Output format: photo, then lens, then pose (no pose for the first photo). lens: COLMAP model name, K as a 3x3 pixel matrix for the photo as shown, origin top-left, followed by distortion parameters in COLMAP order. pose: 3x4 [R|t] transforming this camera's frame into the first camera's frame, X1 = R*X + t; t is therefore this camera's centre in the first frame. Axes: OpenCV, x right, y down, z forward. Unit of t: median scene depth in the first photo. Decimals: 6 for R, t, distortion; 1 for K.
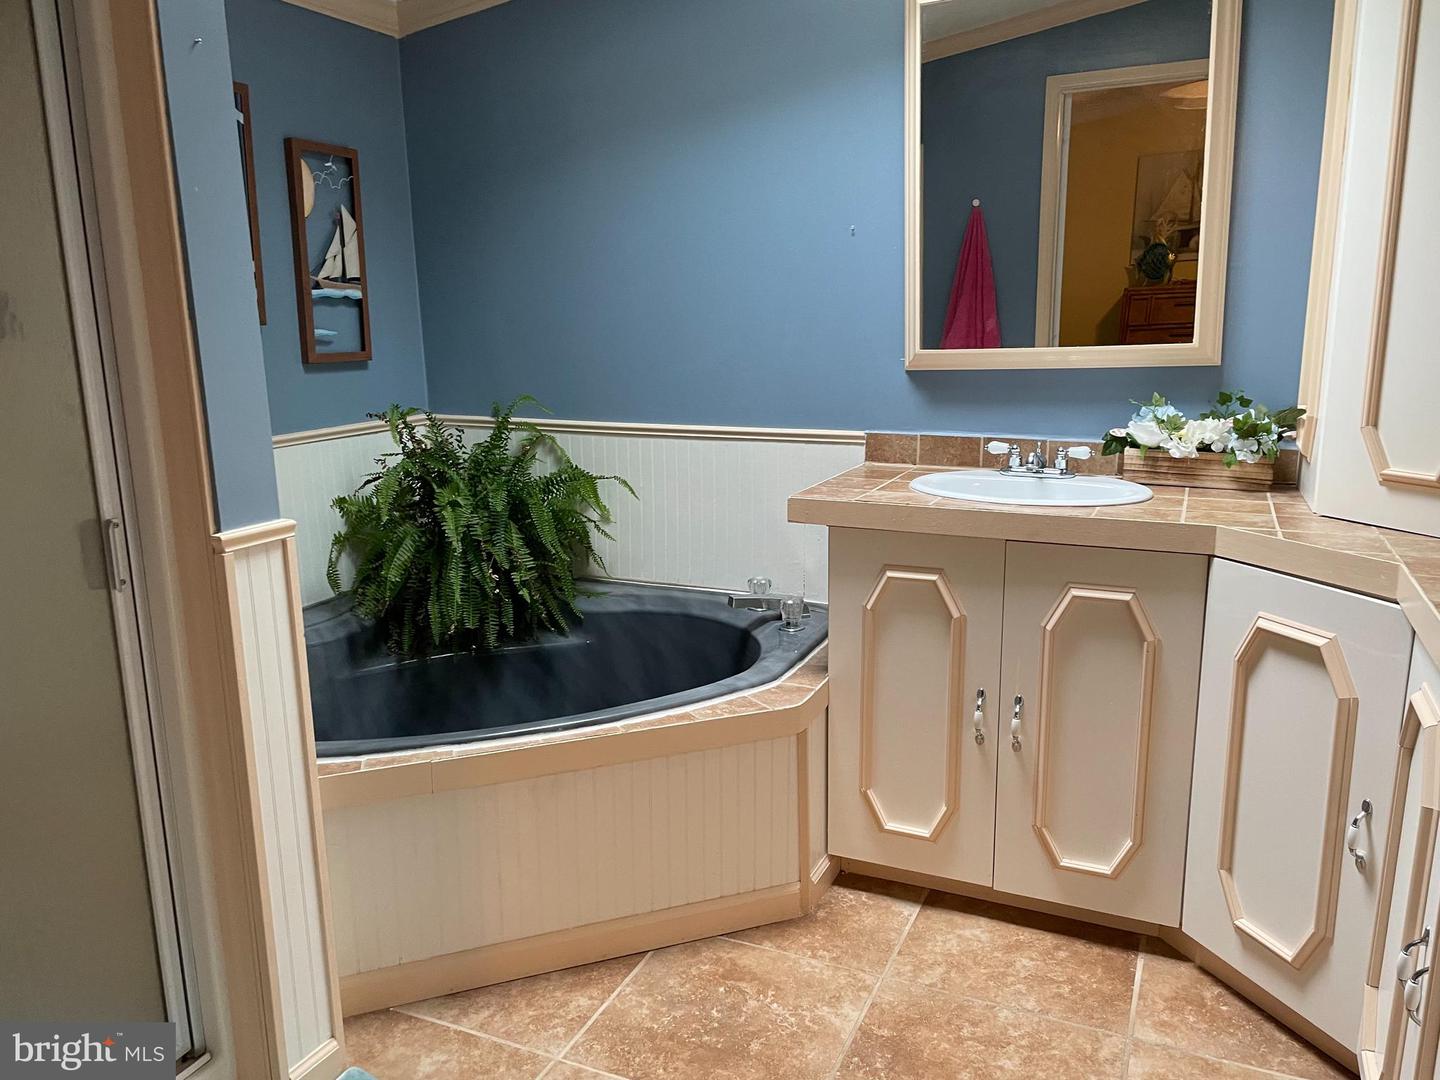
lens RADIAL K [[1088.0, 0, 727.0], [0, 1088.0, 541.1], [0, 0, 1]] dist [0.086115, -0.111941]
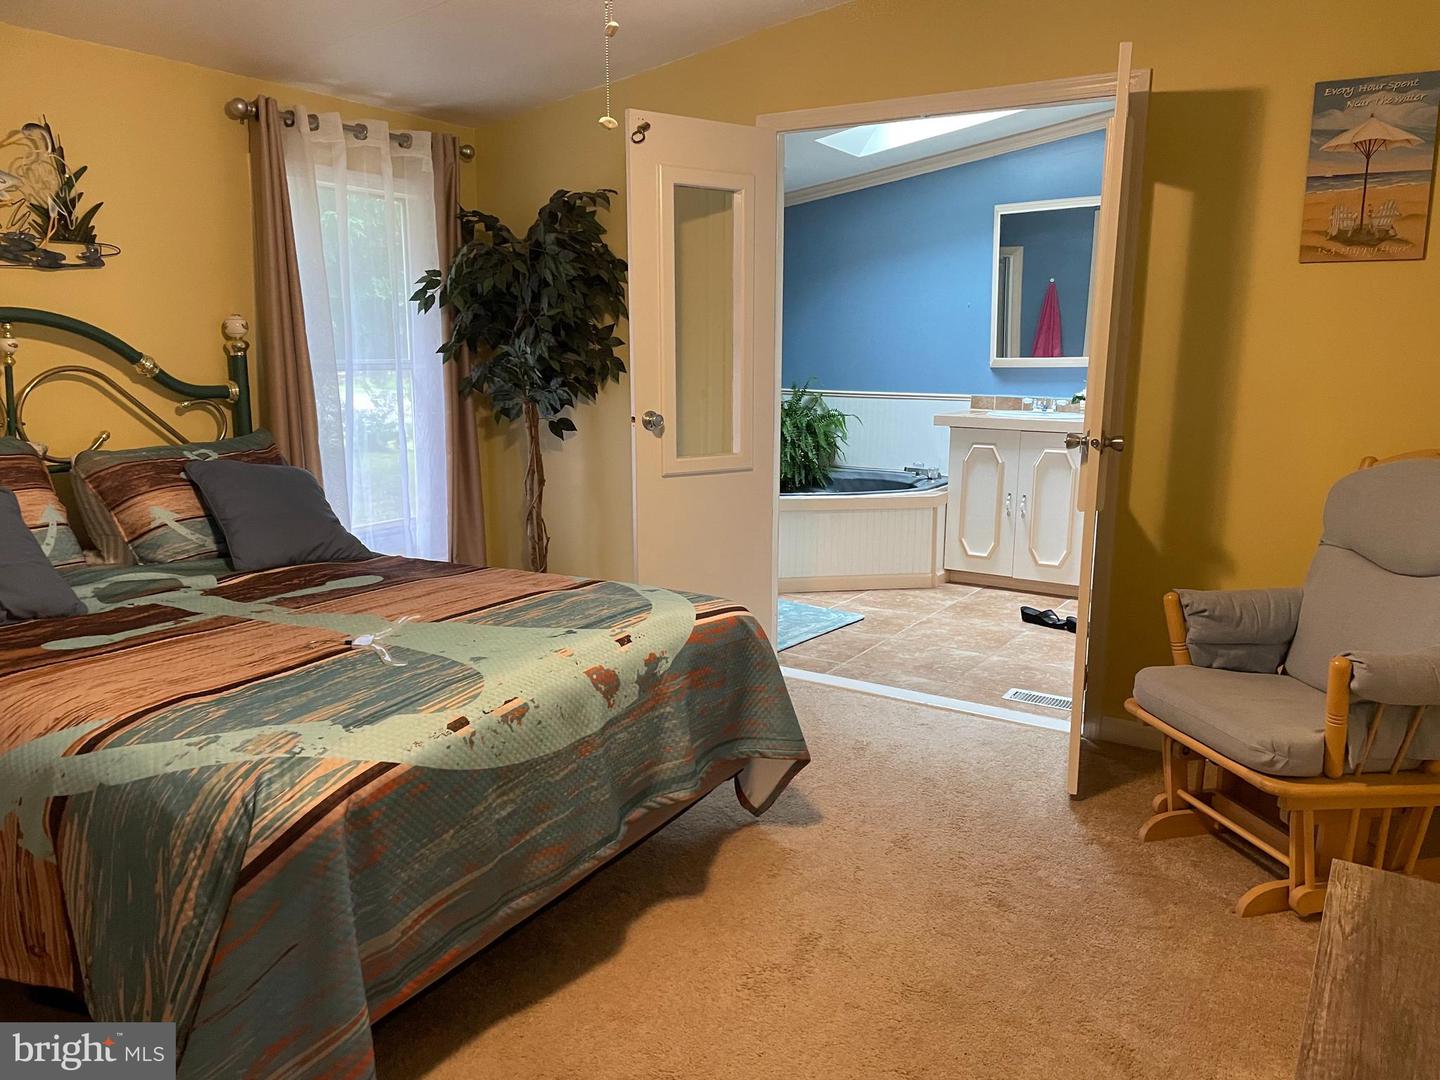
lens RADIAL K [[1088.0, 0, 722.5], [0, 1088.0, 549.1], [0, 0, 1]] dist [0.086115, -0.111941]
pose [[0.990559, 0.044753, -0.129578, -0.076641], [-0.047126, 0.998772, -0.015302, 0.292976], [0.128734, 0.021264, 0.991451, -1.367838]]
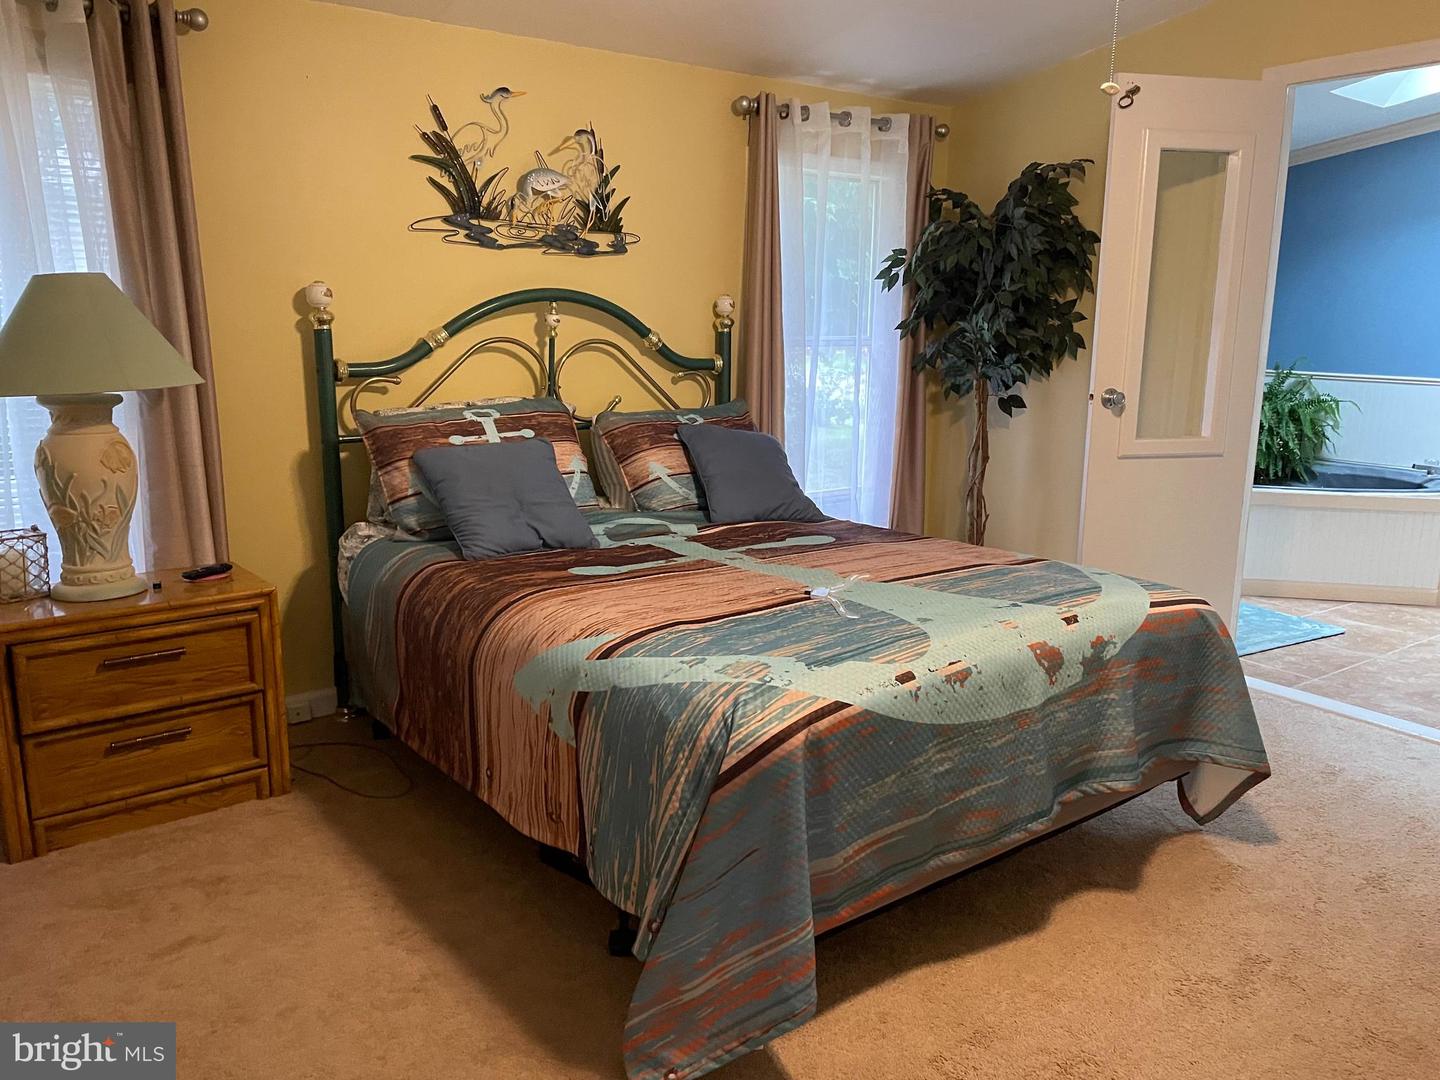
lens RADIAL K [[1088.0, 0, 718.4], [0, 1088.0, 548.9], [0, 0, 1]] dist [0.086115, -0.111941]
pose [[0.863319, 0.124309, -0.489108, -0.089981], [-0.123283, 0.991773, 0.034458, 0.307111], [0.489368, 0.030551, 0.871542, -1.403278]]
